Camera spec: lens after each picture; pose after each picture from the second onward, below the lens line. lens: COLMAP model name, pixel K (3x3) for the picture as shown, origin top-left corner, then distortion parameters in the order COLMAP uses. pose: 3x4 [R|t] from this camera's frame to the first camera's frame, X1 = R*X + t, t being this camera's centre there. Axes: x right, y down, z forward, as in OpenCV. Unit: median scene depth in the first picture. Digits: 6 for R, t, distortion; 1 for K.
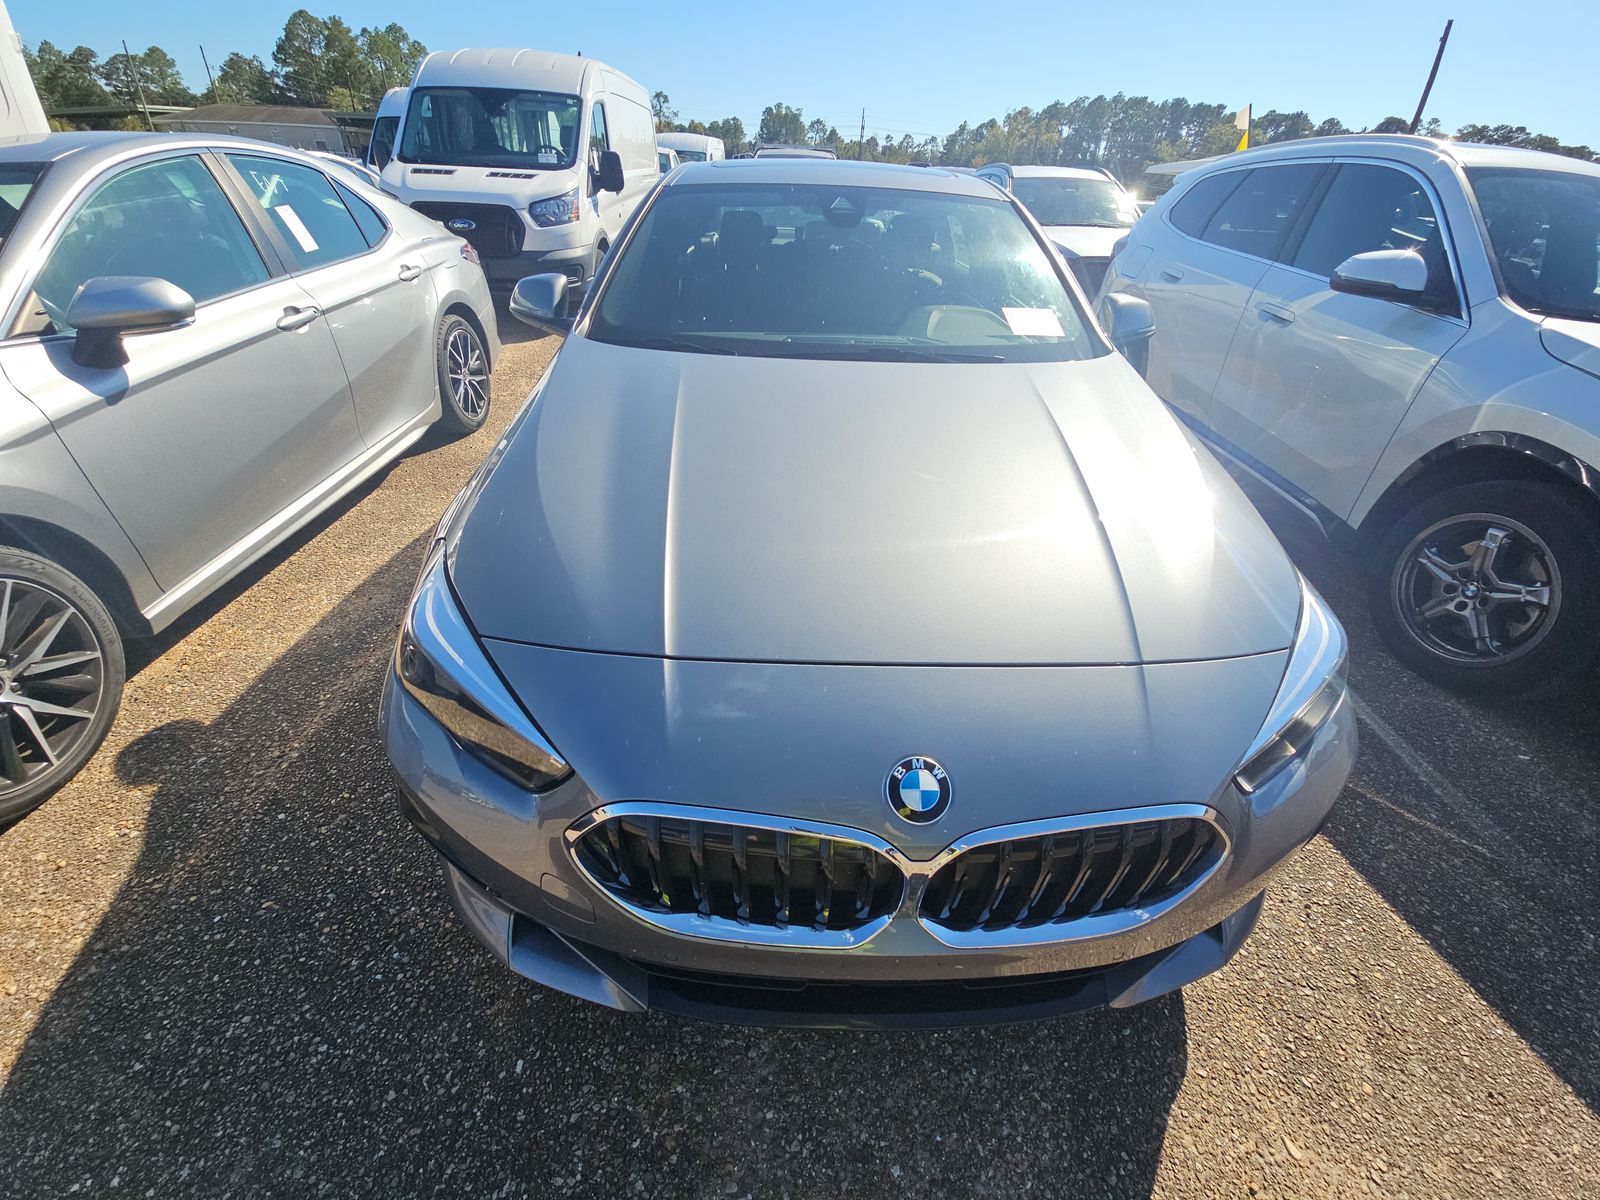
lens RADIAL K [[653.5, 0, 800.0], [0, 653.5, 600.0], [0, 0, 1]] dist [0.006410, -0.003941]
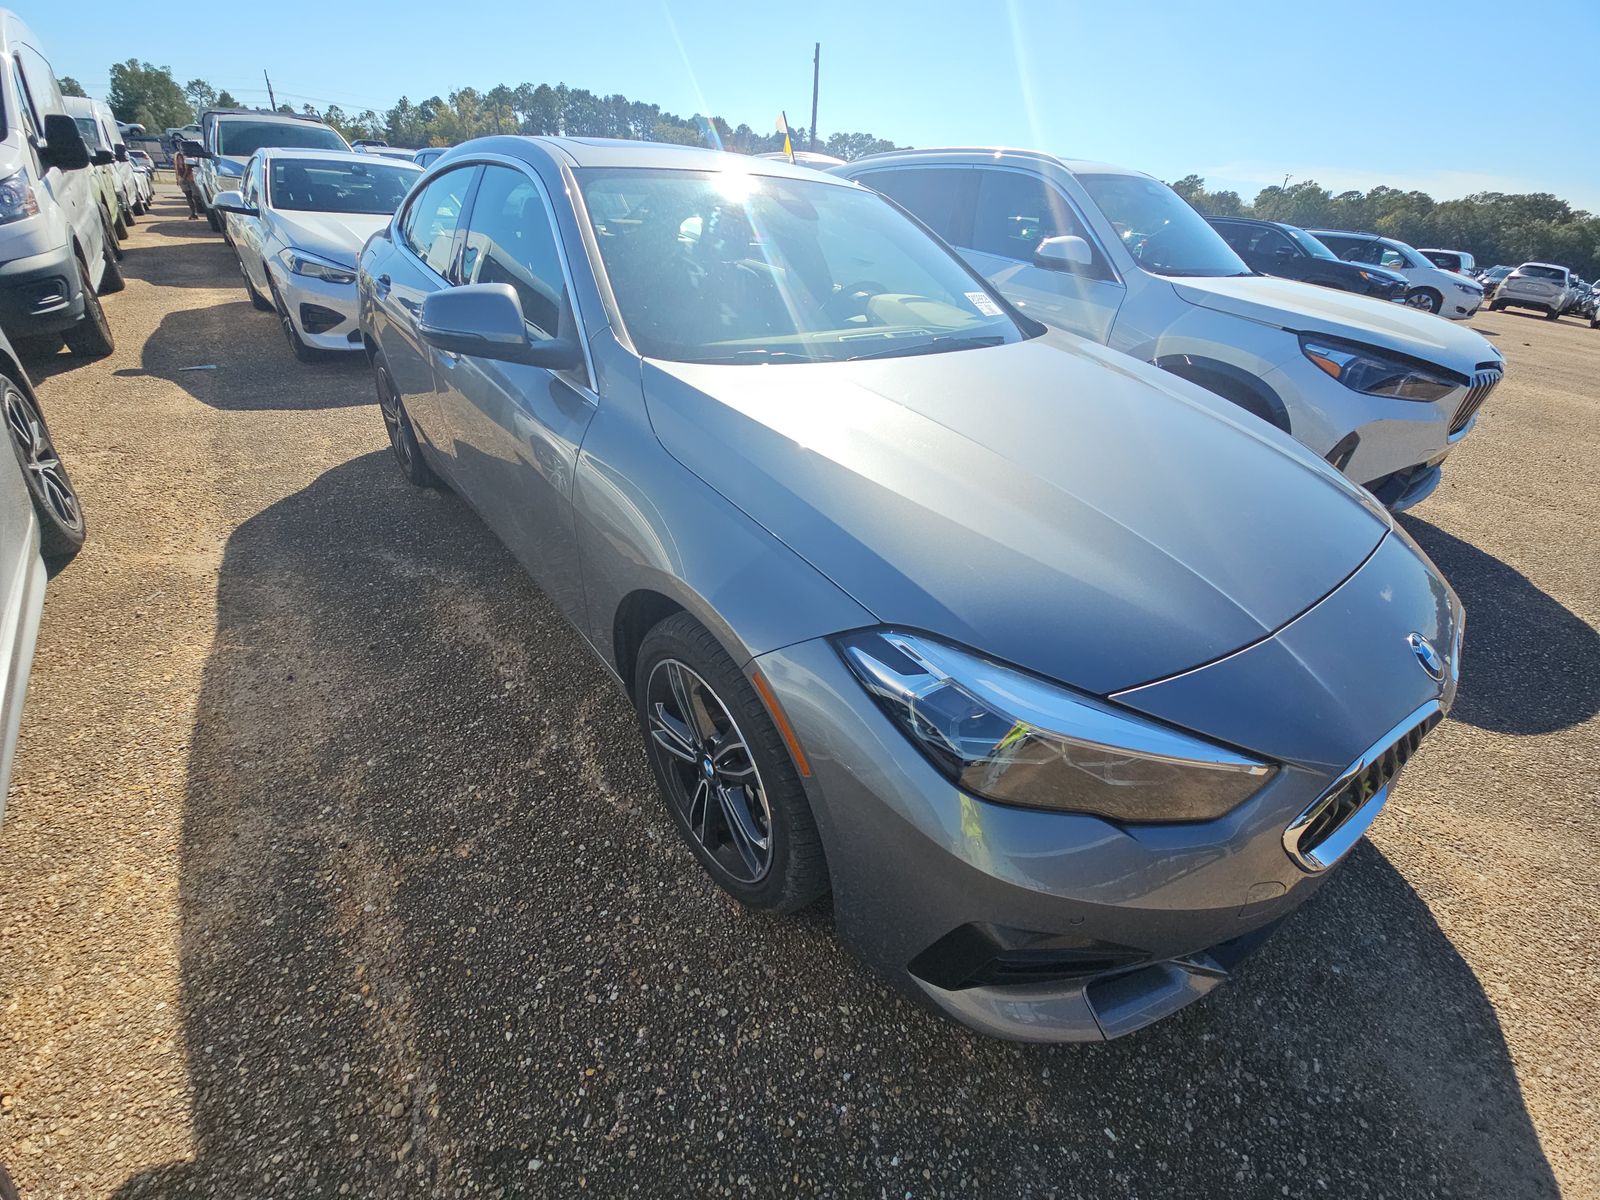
lens RADIAL K [[654.3, 0, 798.1], [0, 654.3, 588.4], [0, 0, 1]] dist [0.056910, -0.032801]
pose [[0.784695, -0.301335, 0.541711, -0.428060], [0.305693, 0.948353, 0.084725, -0.092169], [-0.539264, 0.099114, 0.836284, 0.153576]]
